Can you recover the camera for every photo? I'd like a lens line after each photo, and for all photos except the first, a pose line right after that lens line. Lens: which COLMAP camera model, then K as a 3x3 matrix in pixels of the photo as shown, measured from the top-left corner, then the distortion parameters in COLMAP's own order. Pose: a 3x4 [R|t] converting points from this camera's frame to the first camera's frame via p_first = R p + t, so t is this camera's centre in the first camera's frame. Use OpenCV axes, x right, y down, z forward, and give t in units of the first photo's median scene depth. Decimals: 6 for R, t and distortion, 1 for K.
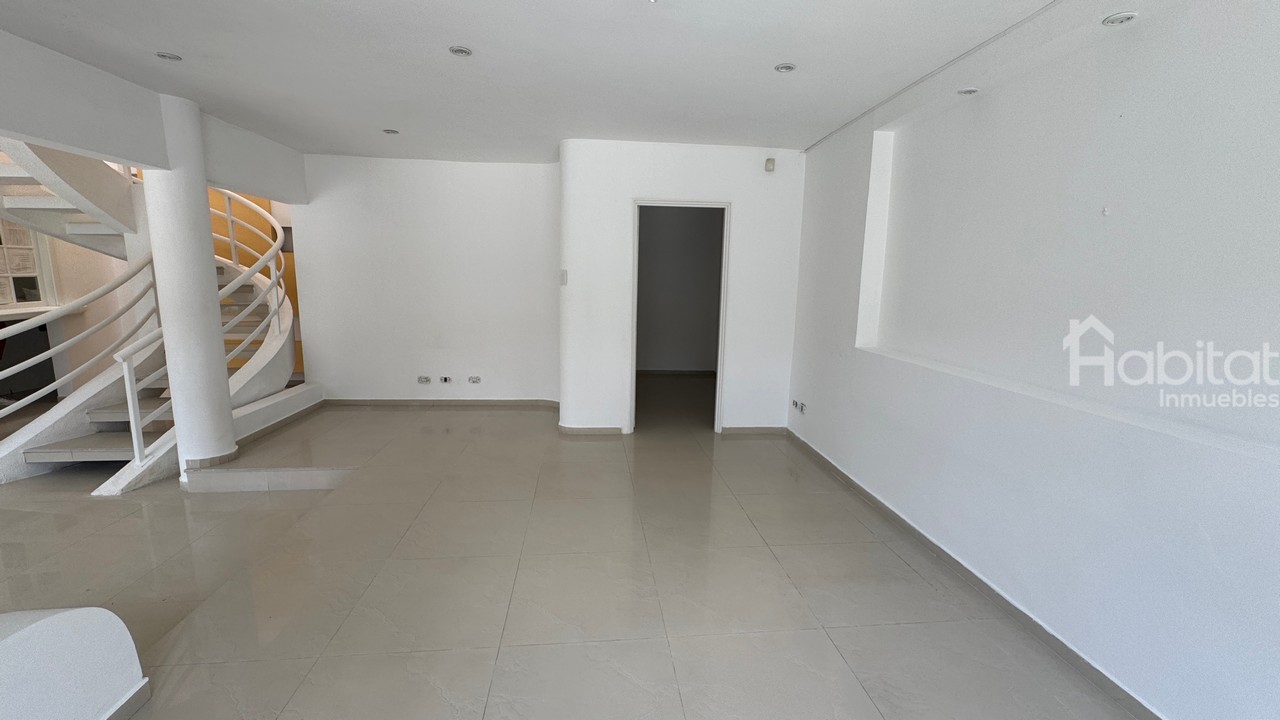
lens RADIAL K [[512.1, 0, 635.1], [0, 512.1, 359.3], [0, 0, 1]] dist [0.002471, 0.000031]
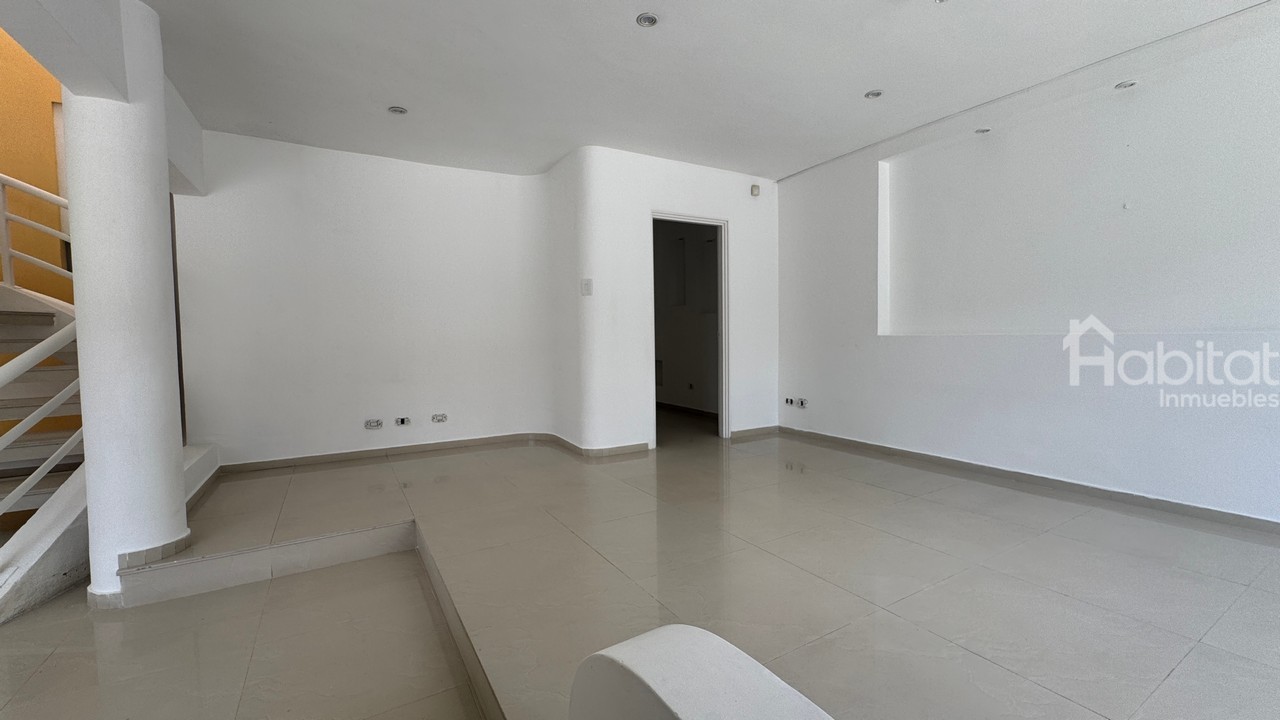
lens RADIAL K [[512.1, 0, 636.6], [0, 512.1, 360.3], [0, 0, 1]] dist [0.002471, 0.000031]
pose [[0.904776, -0.052921, 0.422587, -0.463277], [0.100279, 0.990824, -0.090620, 0.068095], [-0.413914, 0.124368, 0.901780, 0.129942]]
